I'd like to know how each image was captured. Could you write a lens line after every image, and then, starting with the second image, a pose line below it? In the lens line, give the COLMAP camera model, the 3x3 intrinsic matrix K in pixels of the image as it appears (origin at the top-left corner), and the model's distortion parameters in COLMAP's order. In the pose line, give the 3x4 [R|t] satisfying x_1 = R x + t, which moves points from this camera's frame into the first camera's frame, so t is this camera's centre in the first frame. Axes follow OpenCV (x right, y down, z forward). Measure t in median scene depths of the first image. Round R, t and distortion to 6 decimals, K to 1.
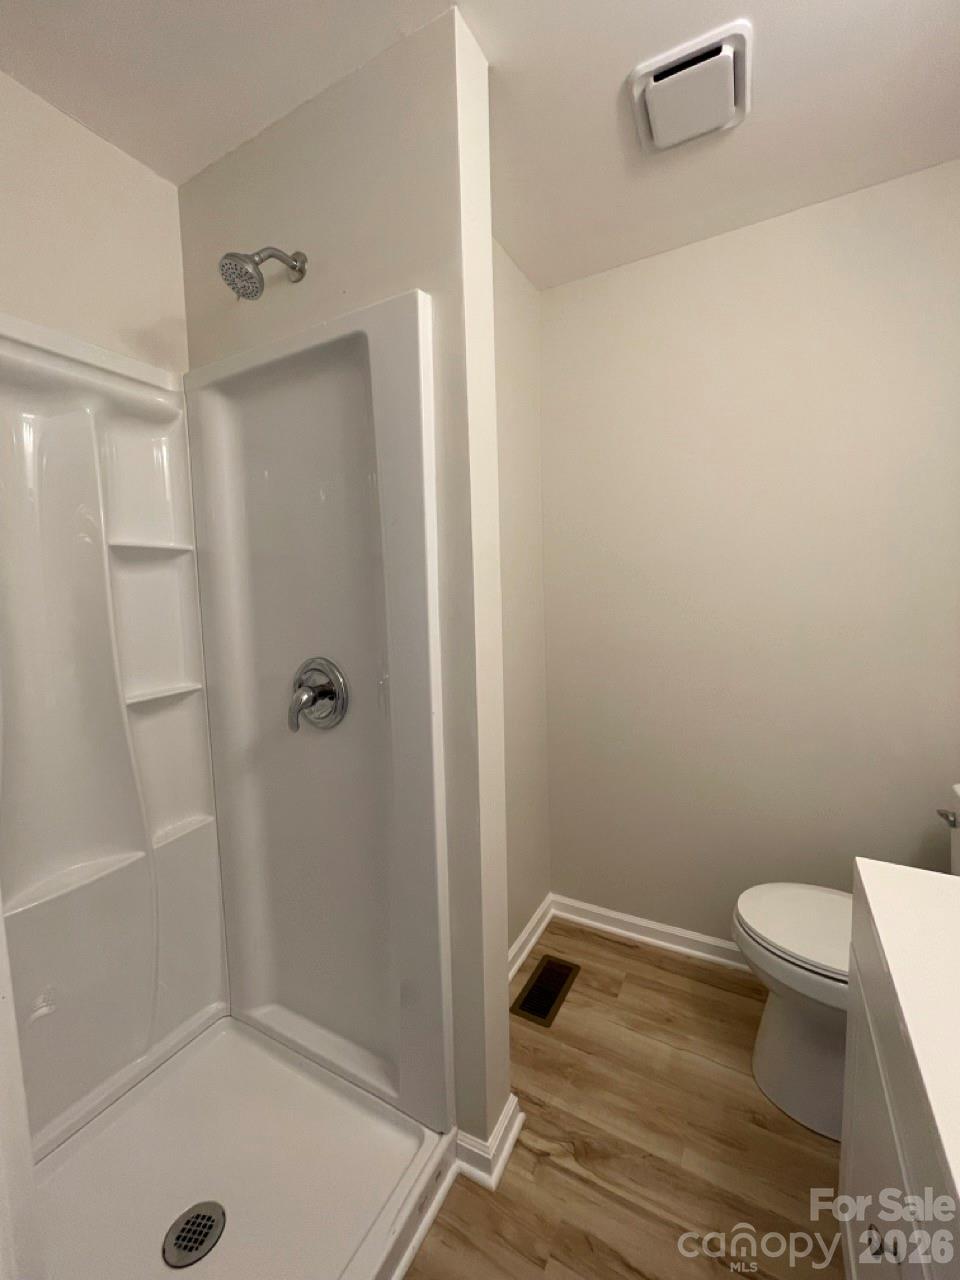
lens RADIAL K [[516.1, 0, 481.2], [0, 516.1, 649.3], [0, 0, 1]] dist [-0.008302, 0.000732]
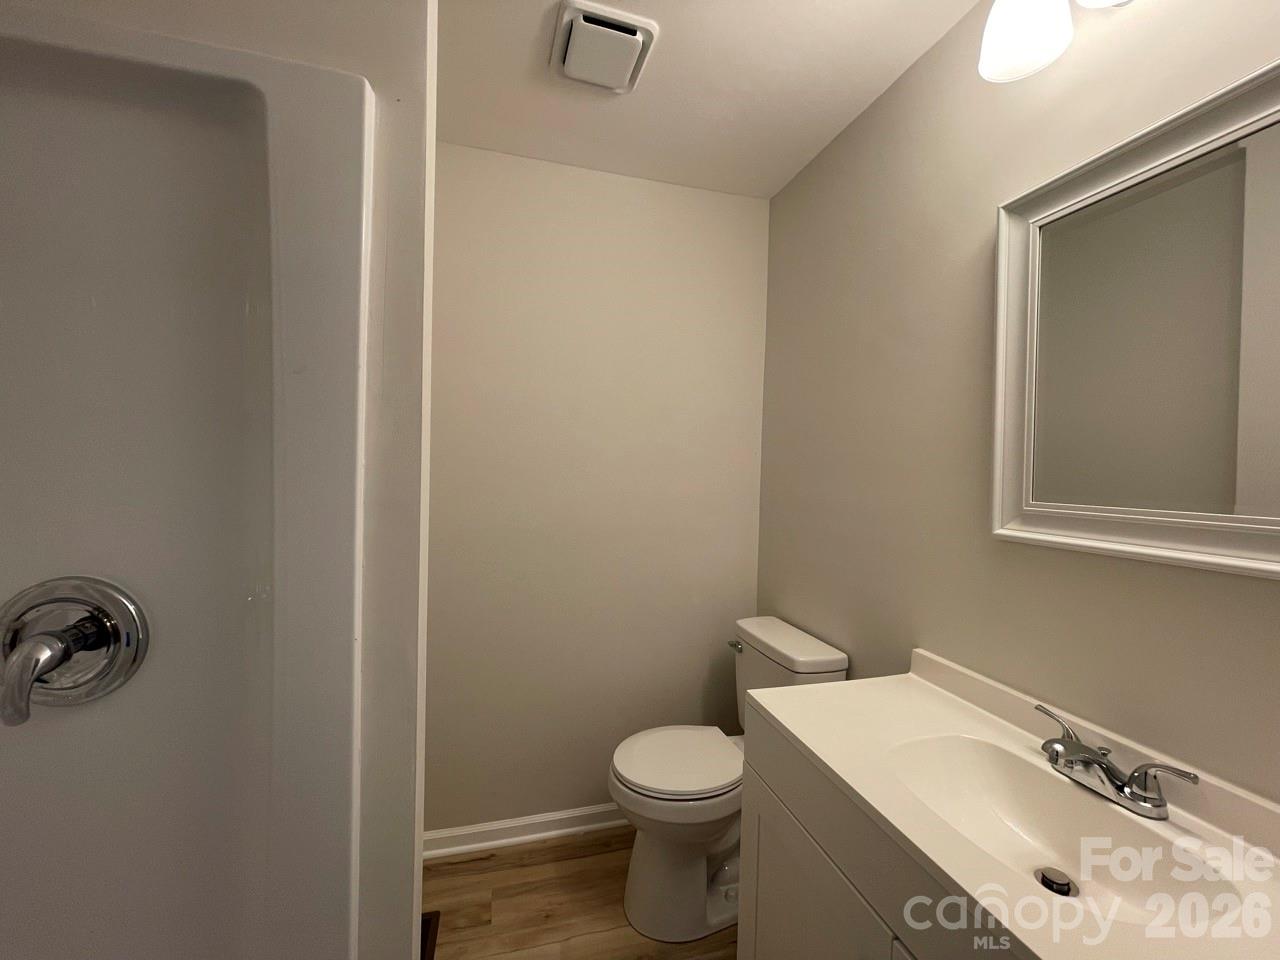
lens RADIAL K [[516.1, 0, 640.9], [0, 516.1, 483.2], [0, 0, 1]] dist [-0.008302, 0.000732]
pose [[0.711539, 0.019509, 0.702375, -0.219062], [0.042750, 0.996561, -0.070988, -0.016424], [-0.701345, 0.080537, 0.708258, 0.133991]]
